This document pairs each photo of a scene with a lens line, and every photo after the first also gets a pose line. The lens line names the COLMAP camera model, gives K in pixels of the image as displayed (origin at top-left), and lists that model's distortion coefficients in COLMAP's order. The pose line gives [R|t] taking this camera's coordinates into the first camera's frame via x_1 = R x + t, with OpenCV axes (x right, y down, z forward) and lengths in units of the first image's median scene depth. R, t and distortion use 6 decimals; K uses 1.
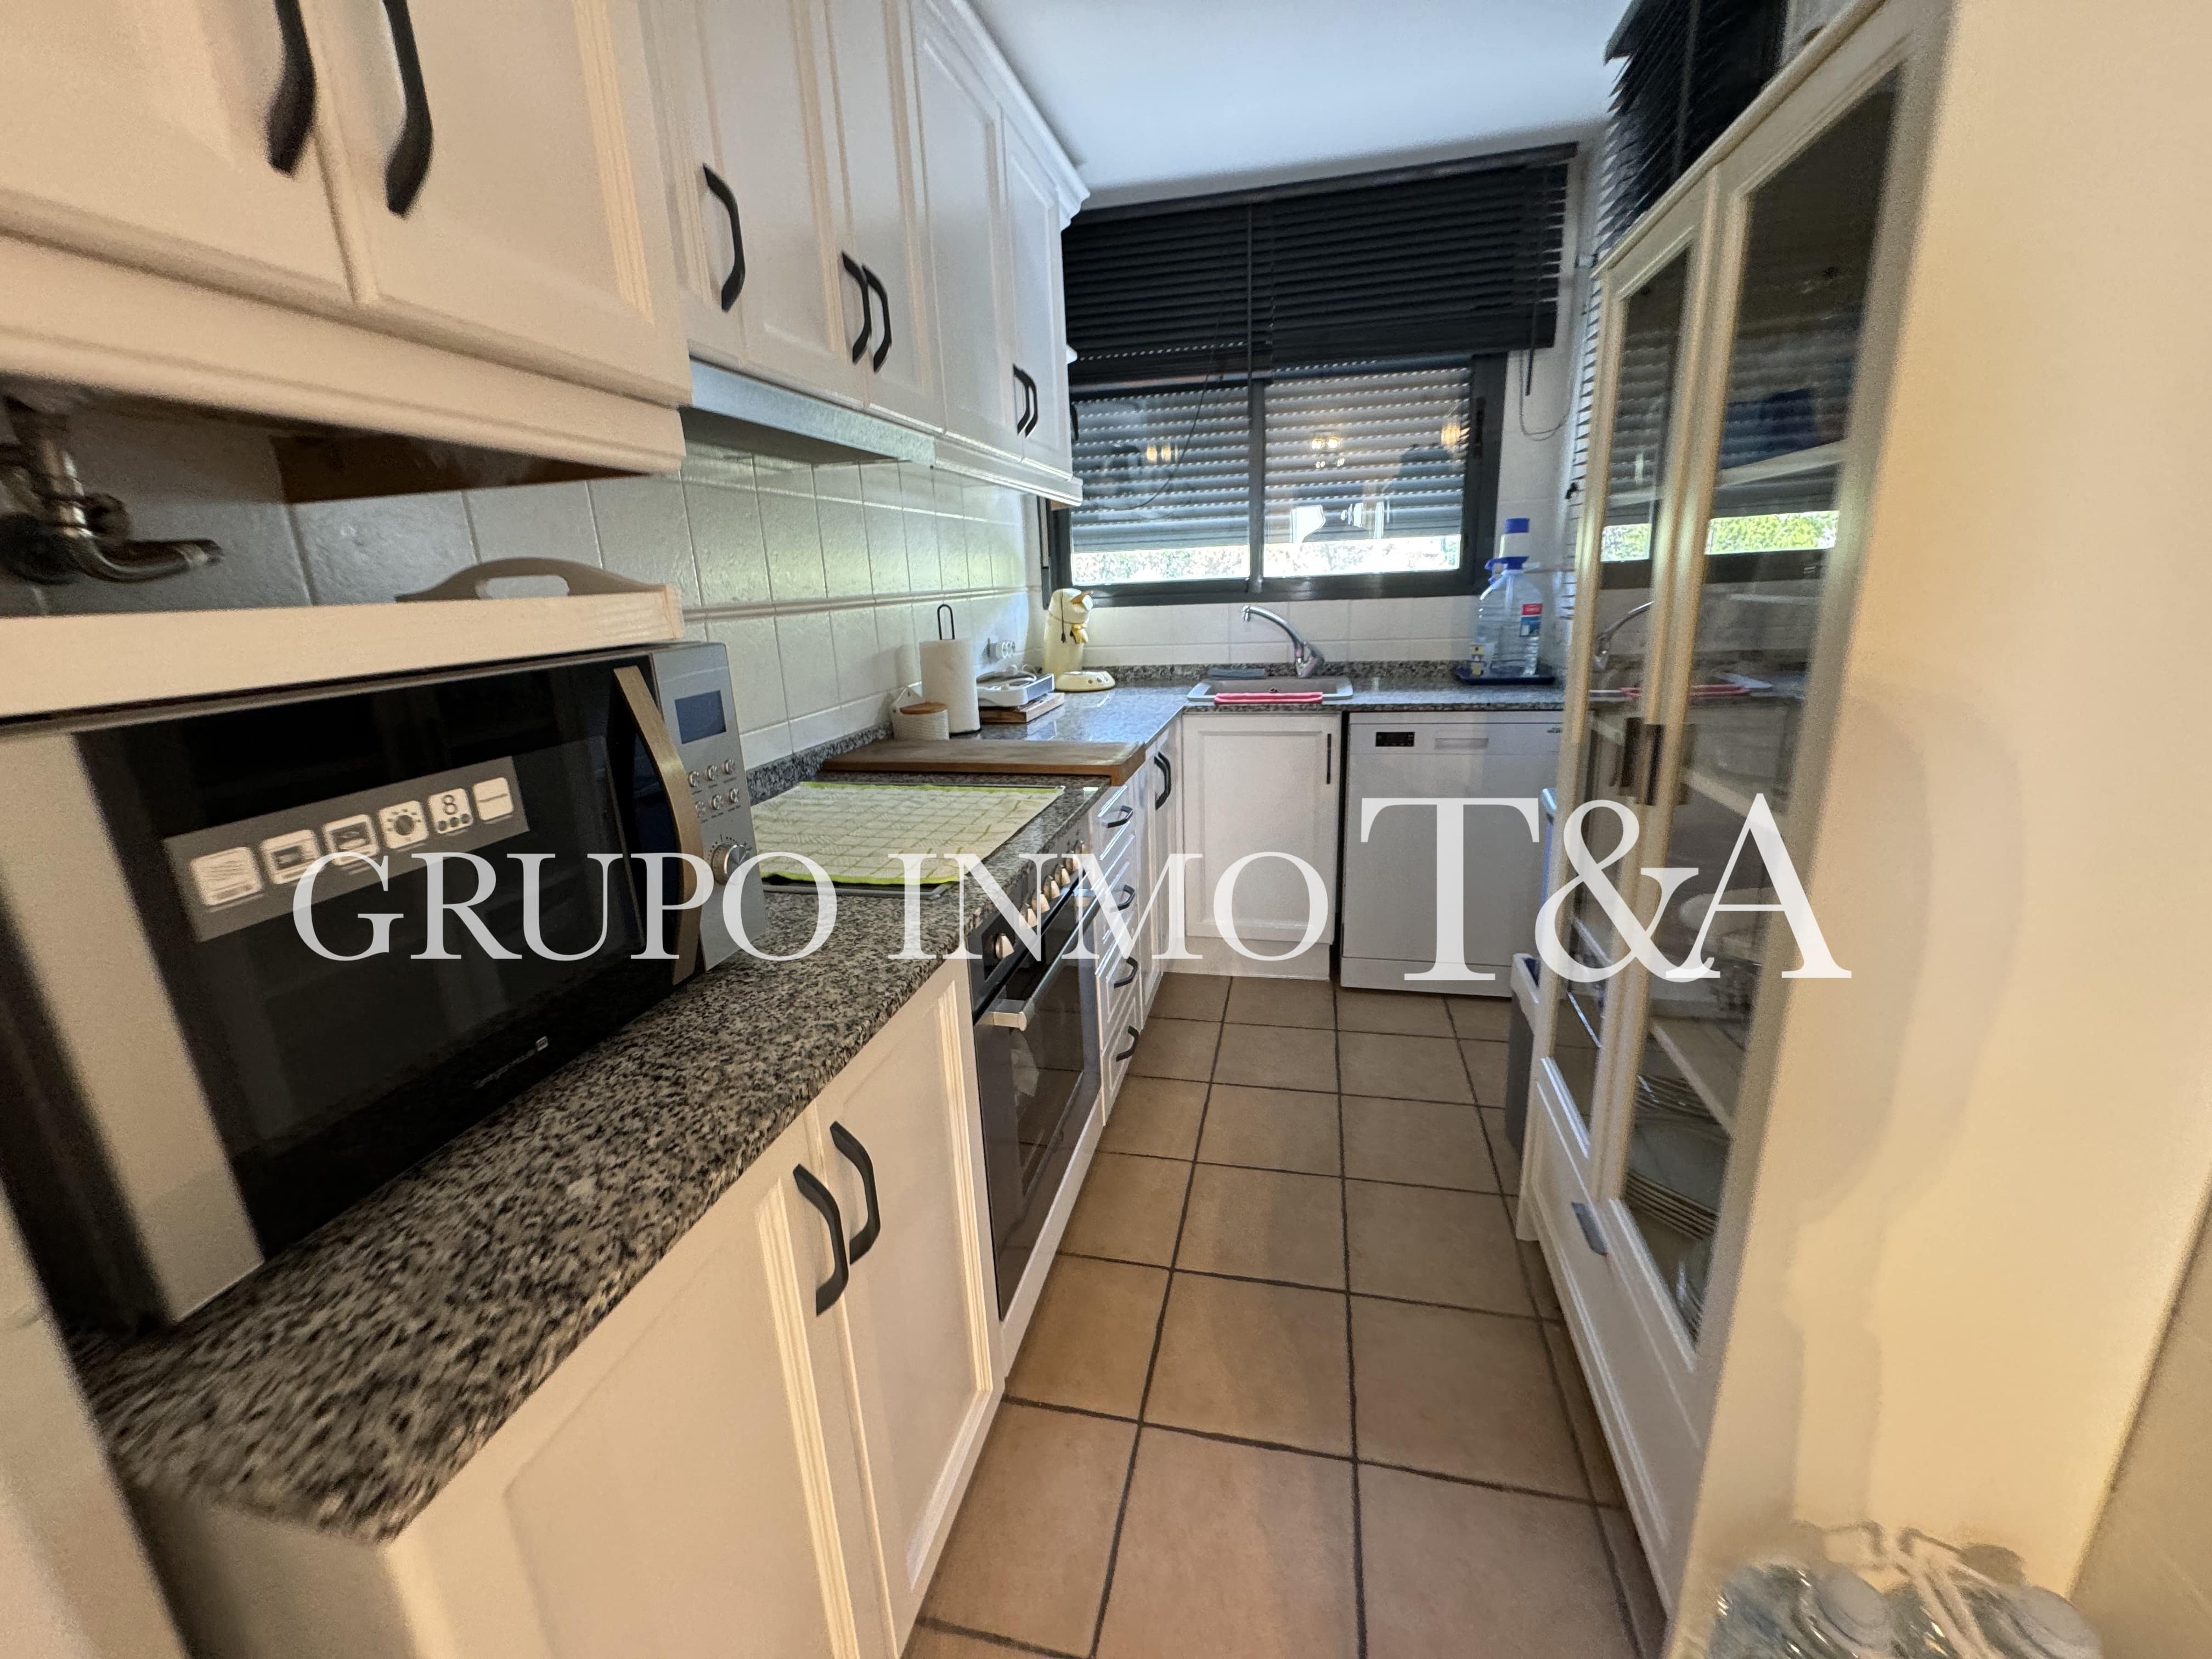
lens RADIAL K [[888.8, 0, 1103.8], [0, 888.8, 827.4], [0, 0, 1]] dist [-0.005212, 0.000303]
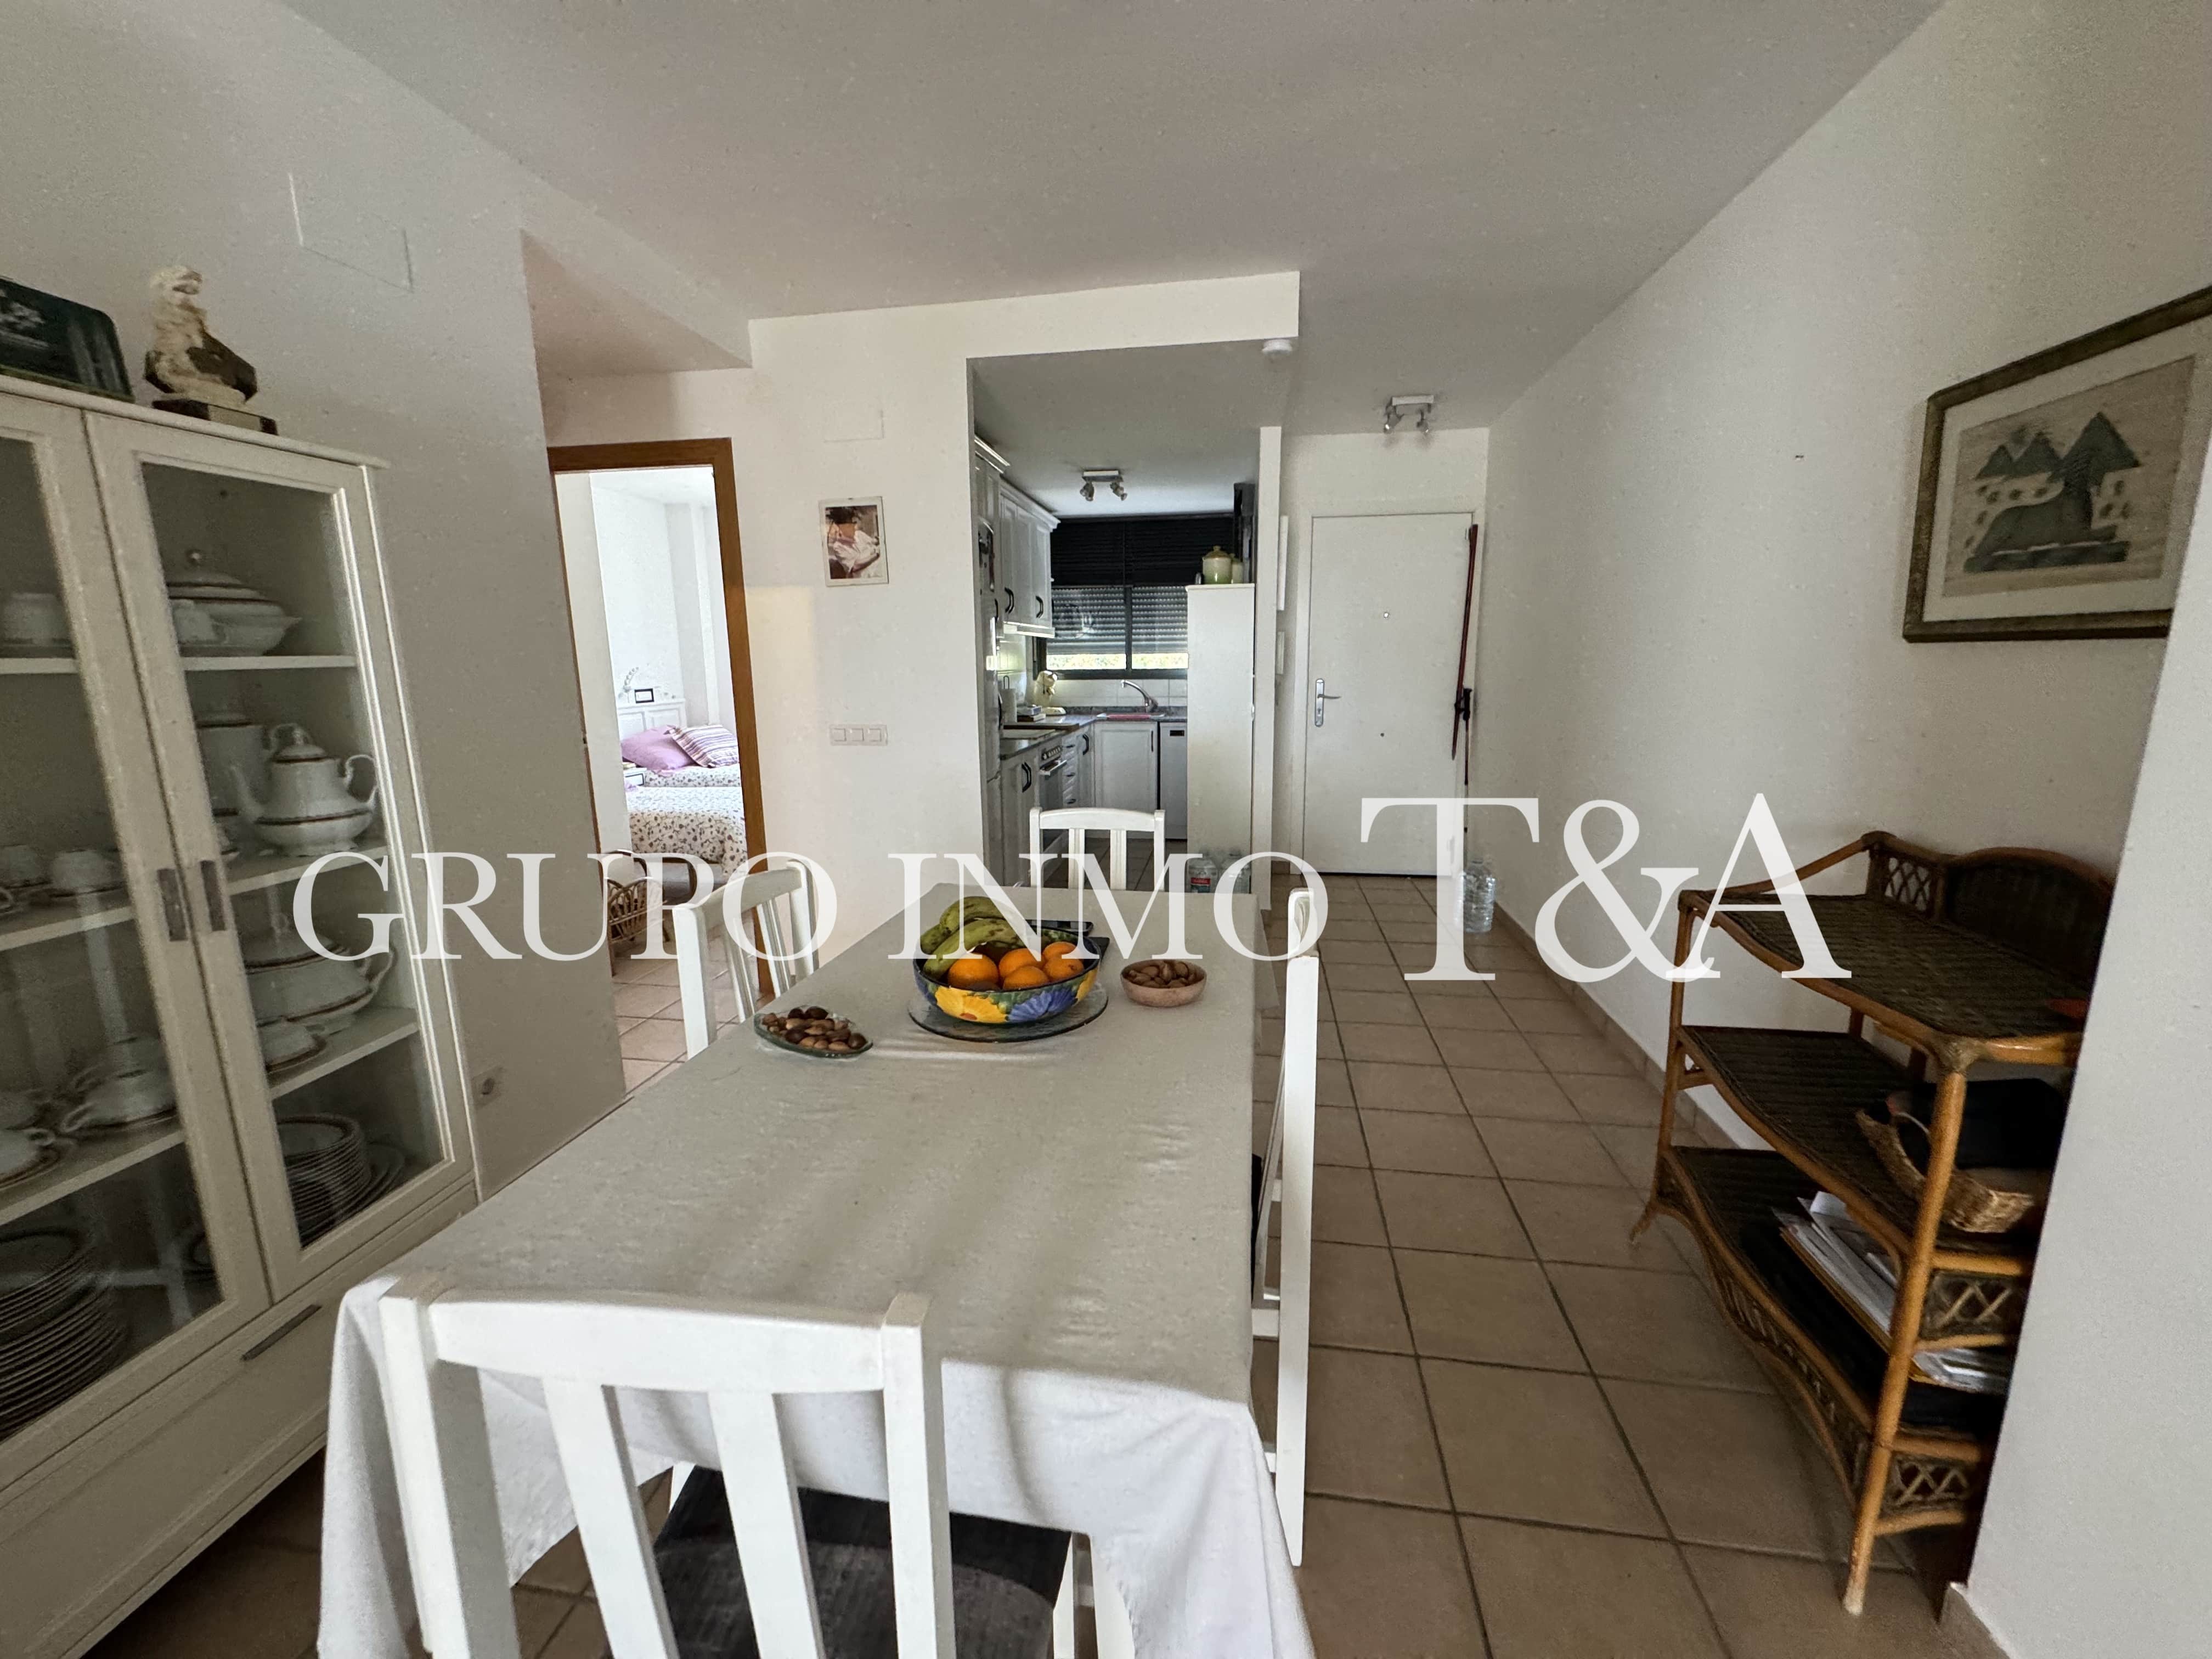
lens RADIAL K [[888.8, 0, 1099.4], [0, 888.8, 832.4], [0, 0, 1]] dist [-0.005212, 0.000303]
pose [[0.997127, 0.013965, 0.074448, -0.074941], [-0.007720, 0.996476, -0.083519, 0.369165], [-0.075352, 0.082705, 0.993721, -1.376893]]
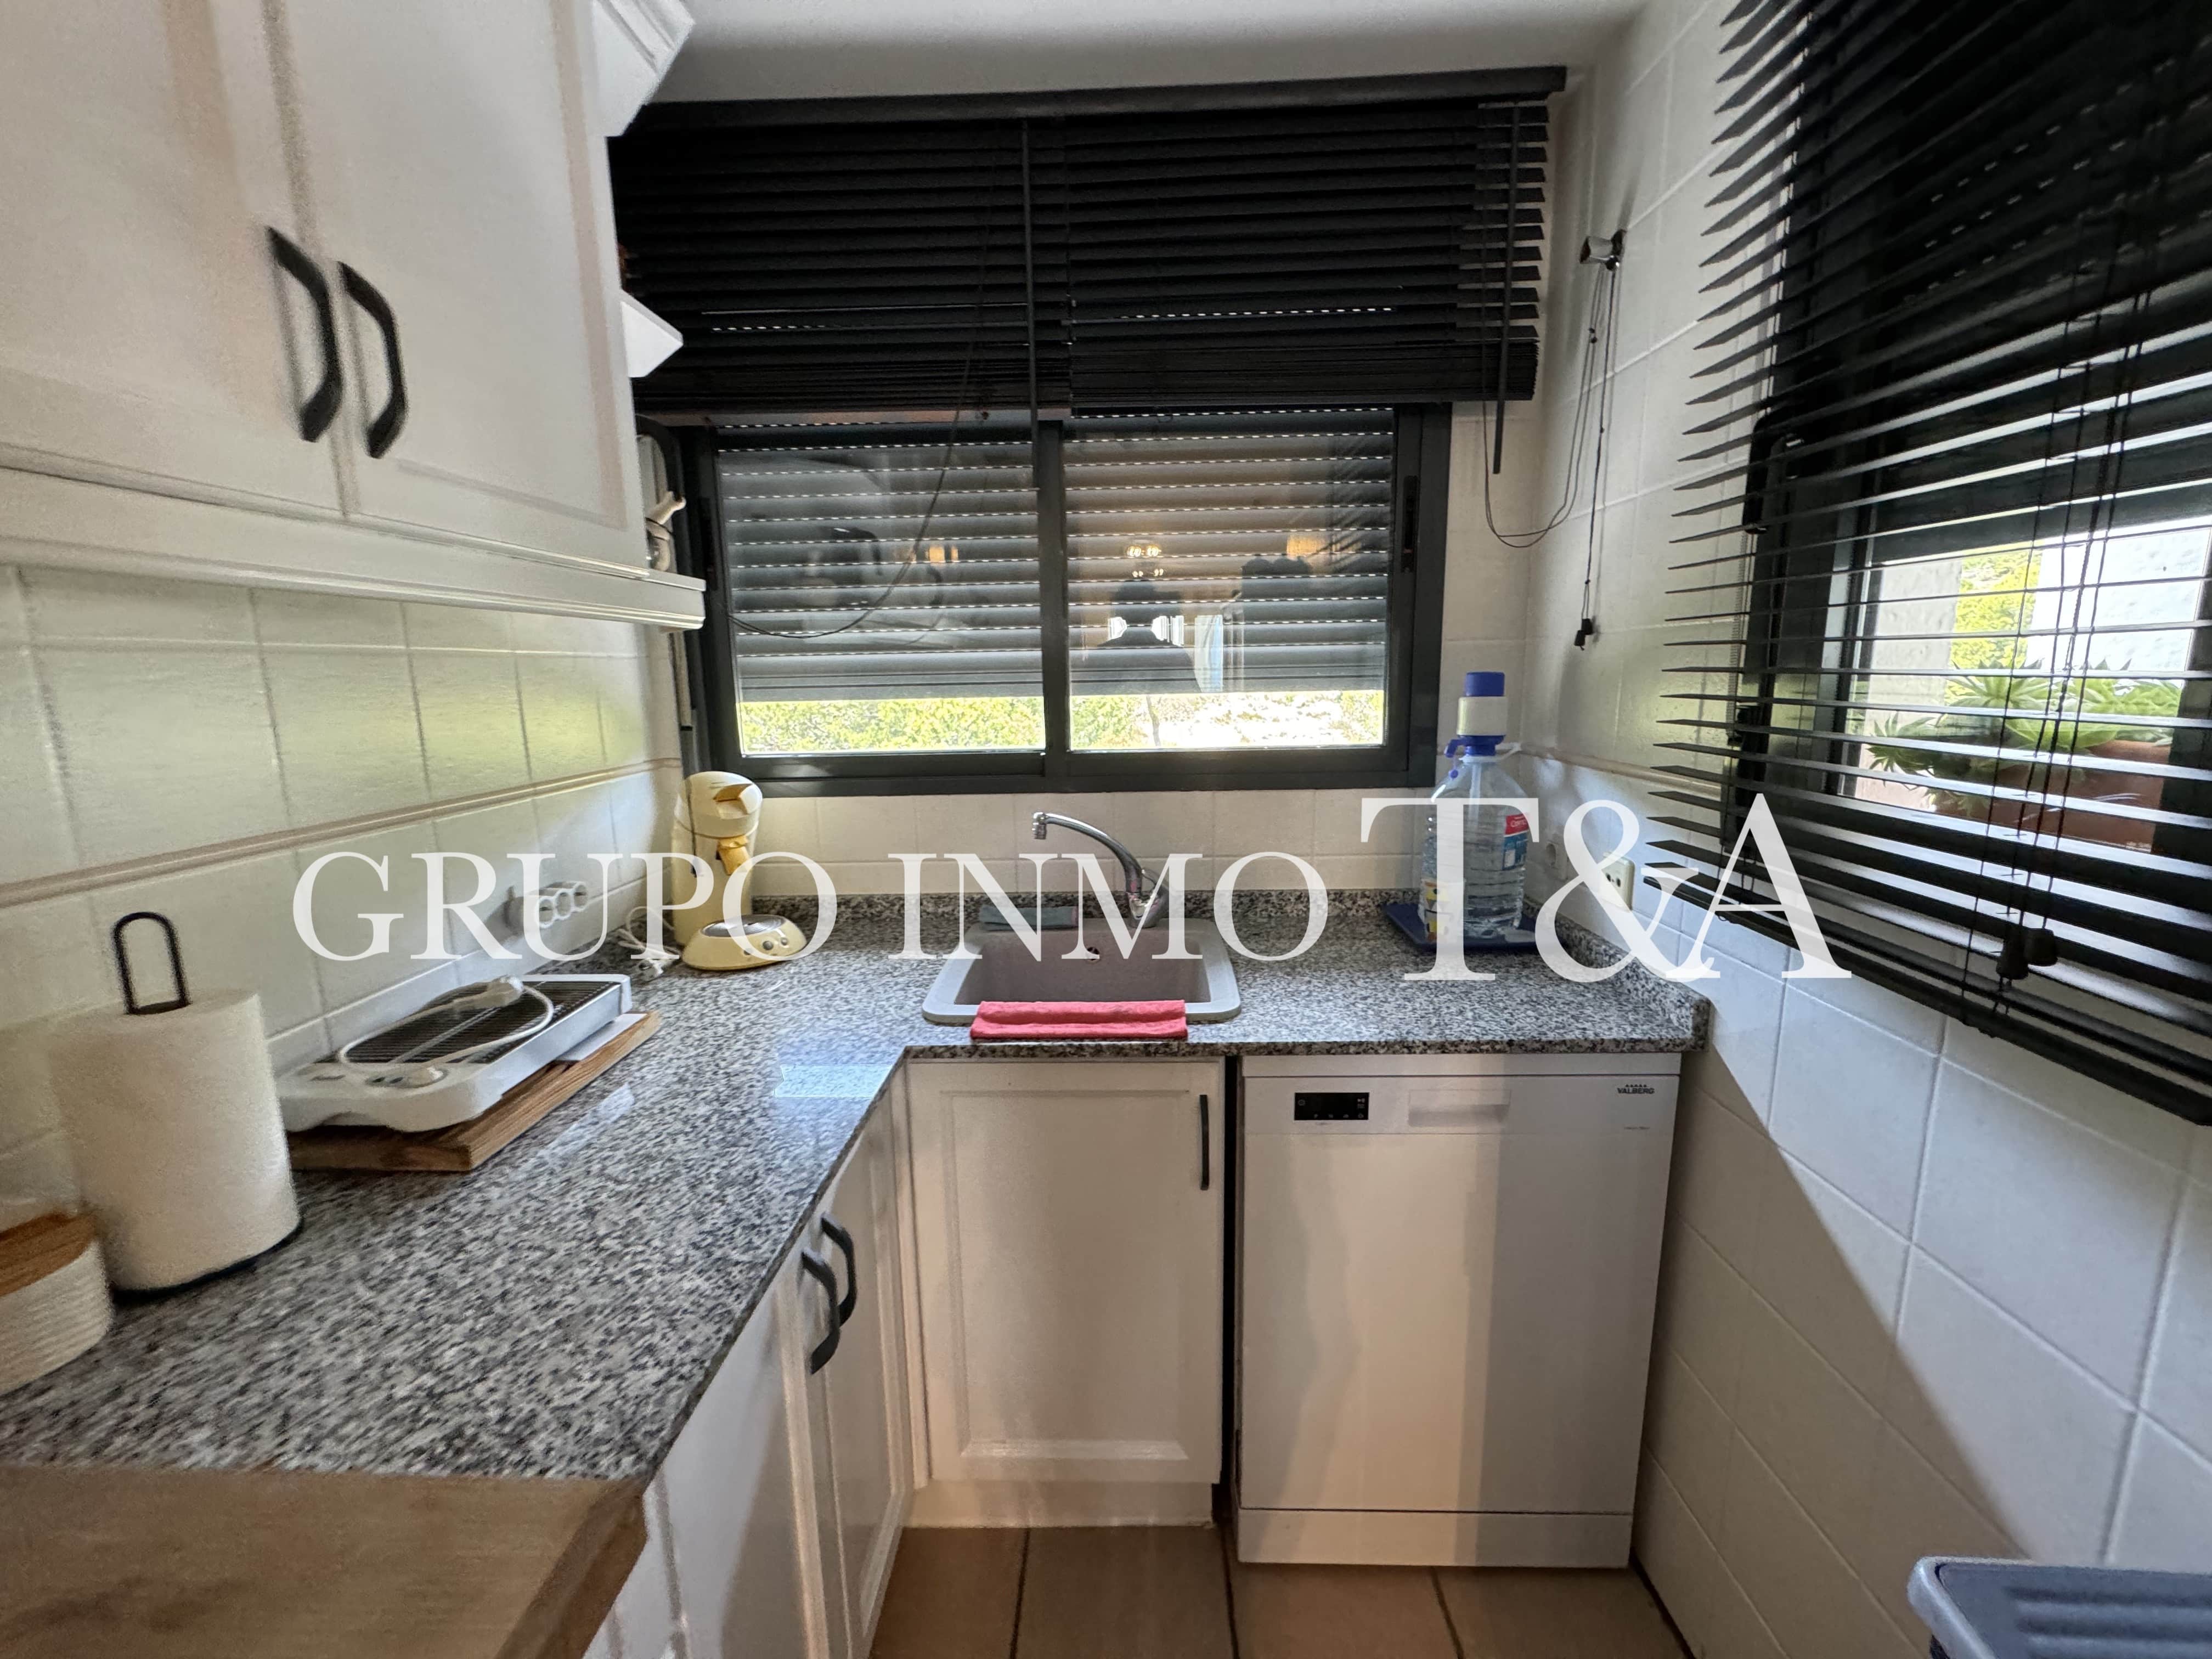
lens RADIAL K [[888.8, 0, 1100.3], [0, 888.8, 823.9], [0, 0, 1]] dist [-0.005212, 0.000303]
pose [[0.981786, -0.010044, 0.189725, 0.098323], [0.030708, 0.993861, -0.106290, -0.191774], [-0.187492, 0.110180, 0.976067, 0.478516]]
